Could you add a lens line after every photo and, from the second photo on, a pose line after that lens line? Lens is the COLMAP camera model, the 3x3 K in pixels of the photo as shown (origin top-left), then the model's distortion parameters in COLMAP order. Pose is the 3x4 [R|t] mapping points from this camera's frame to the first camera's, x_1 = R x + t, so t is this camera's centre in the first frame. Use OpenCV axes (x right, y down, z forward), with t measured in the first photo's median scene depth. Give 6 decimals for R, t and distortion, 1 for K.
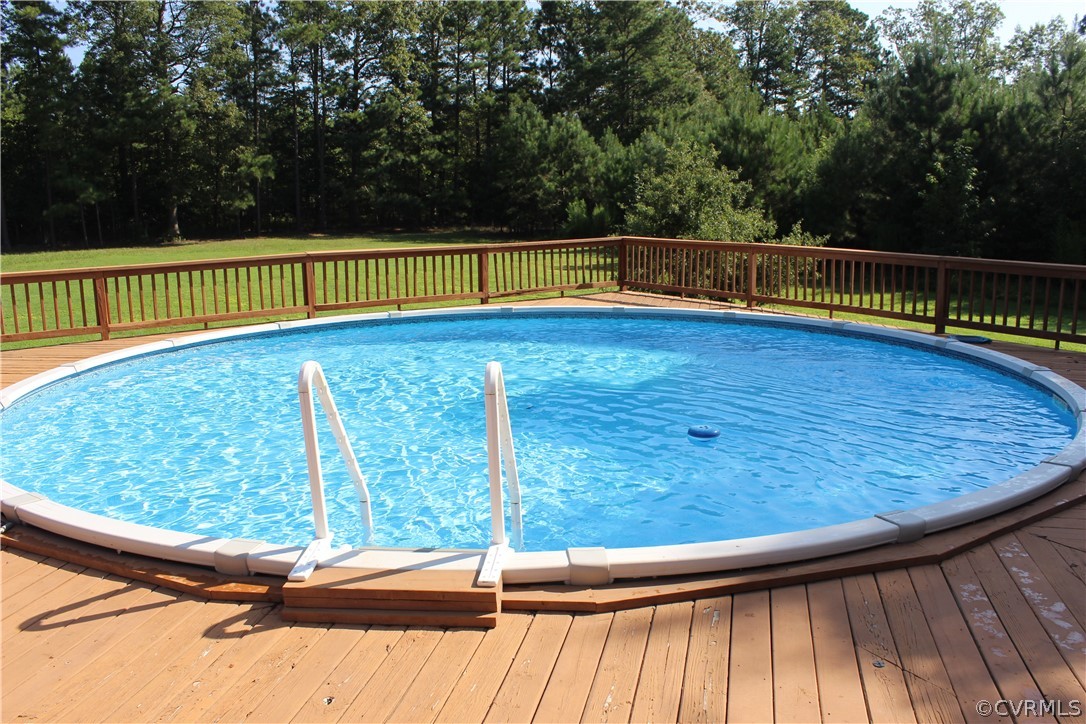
lens RADIAL K [[899.6, 0, 538.6], [0, 899.6, 353.9], [0, 0, 1]] dist [-0.005409, 0.025139]
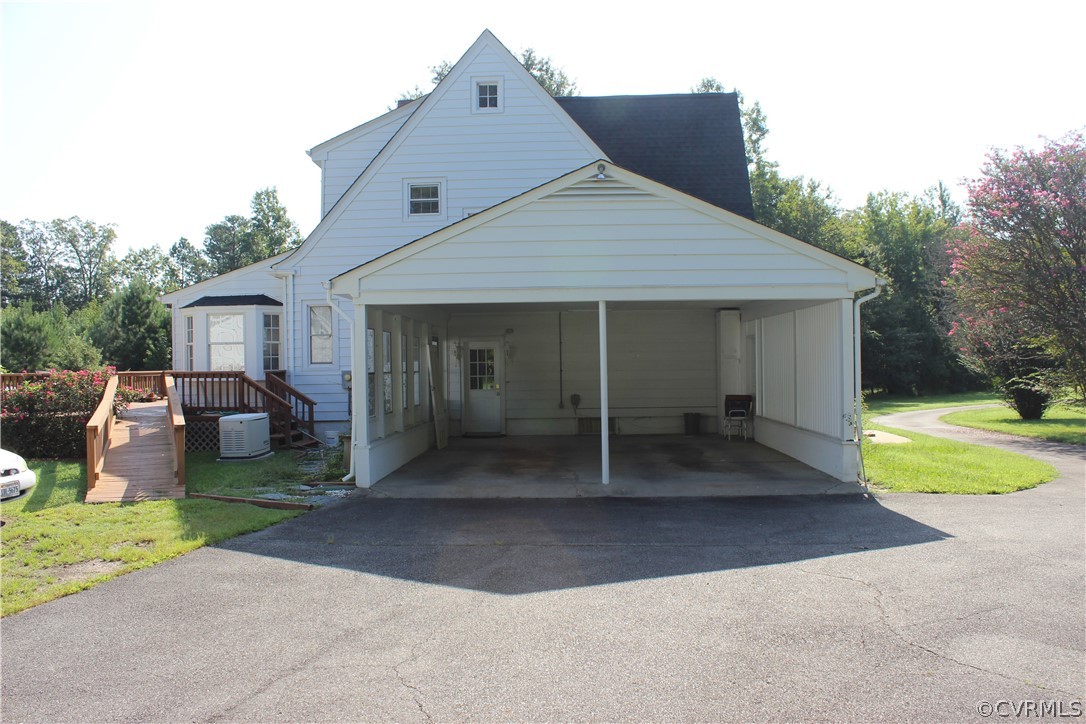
lens RADIAL K [[899.6, 0, 540.1], [0, 899.6, 359.7], [0, 0, 1]] dist [-0.005409, 0.025139]
pose [[0.592005, 0.000463, 0.805934, -0.201034], [0.151667, 0.982069, -0.111972, 0.053040], [-0.791535, 0.188522, 0.581319, -0.256562]]
